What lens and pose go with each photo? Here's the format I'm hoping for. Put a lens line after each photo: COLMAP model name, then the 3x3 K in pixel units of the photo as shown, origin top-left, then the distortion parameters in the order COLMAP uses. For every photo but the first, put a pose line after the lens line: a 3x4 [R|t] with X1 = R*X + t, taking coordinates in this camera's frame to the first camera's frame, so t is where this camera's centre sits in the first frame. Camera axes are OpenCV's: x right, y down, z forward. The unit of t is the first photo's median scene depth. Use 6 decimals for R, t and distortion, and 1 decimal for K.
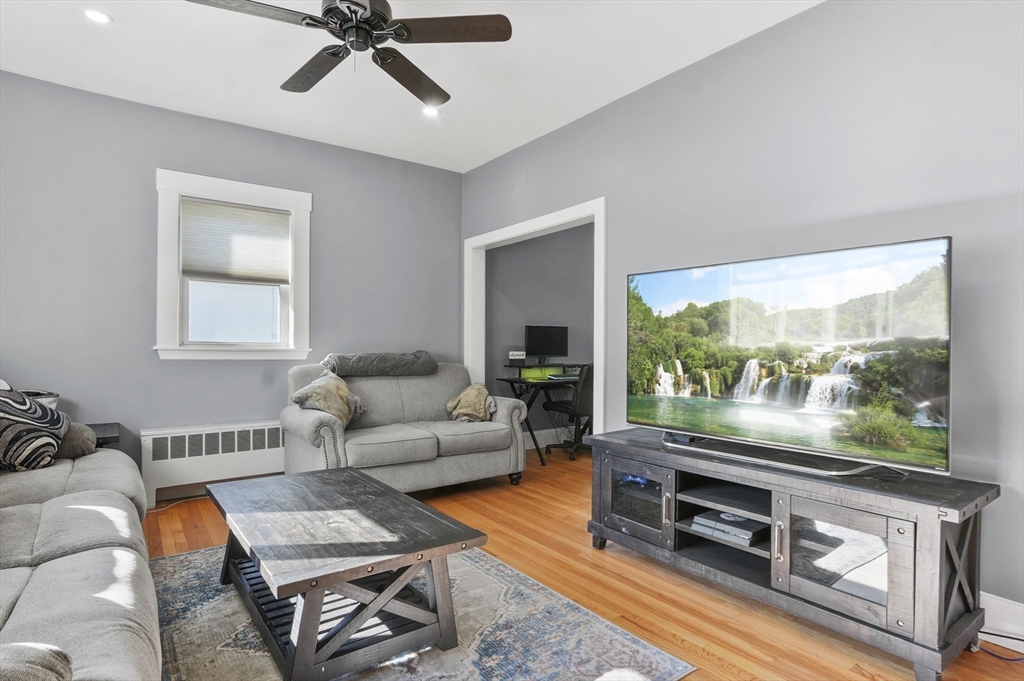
lens RADIAL K [[535.1, 0, 512.0], [0, 535.1, 345.7], [0, 0, 1]] dist [-0.014017, 0.007517]
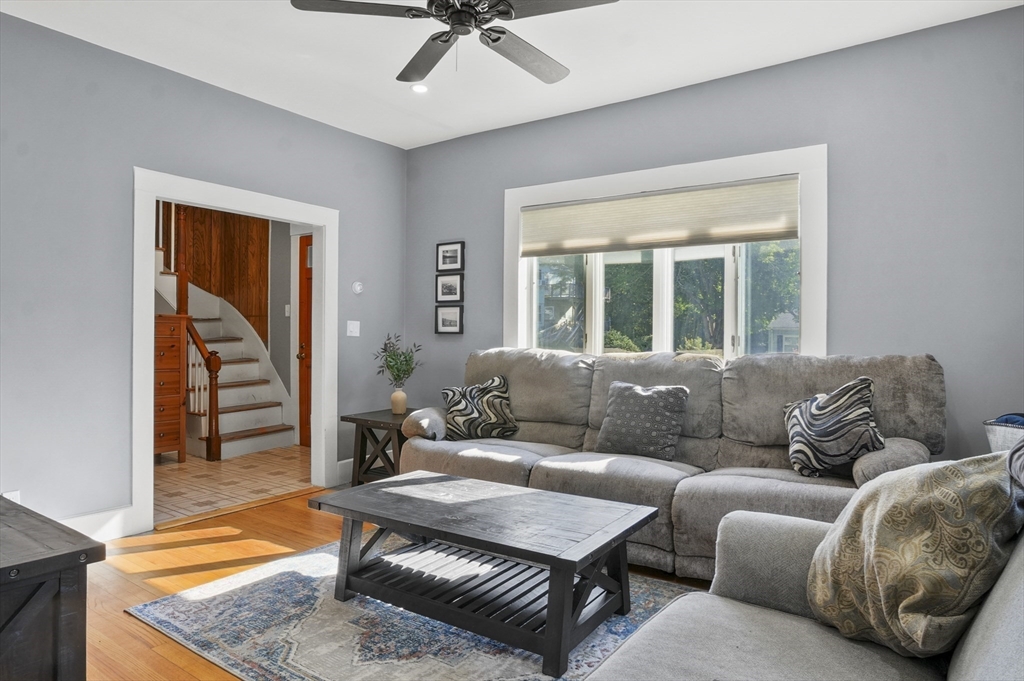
lens RADIAL K [[602.4, 0, 512.9], [0, 602.4, 342.2], [0, 0, 1]] dist [0.000916, 0.000326]
pose [[-0.948009, -0.006294, -0.318182, -0.043010], [-0.004886, 0.999974, -0.005222, -0.003628], [0.318206, -0.003396, -0.948015, 2.163524]]
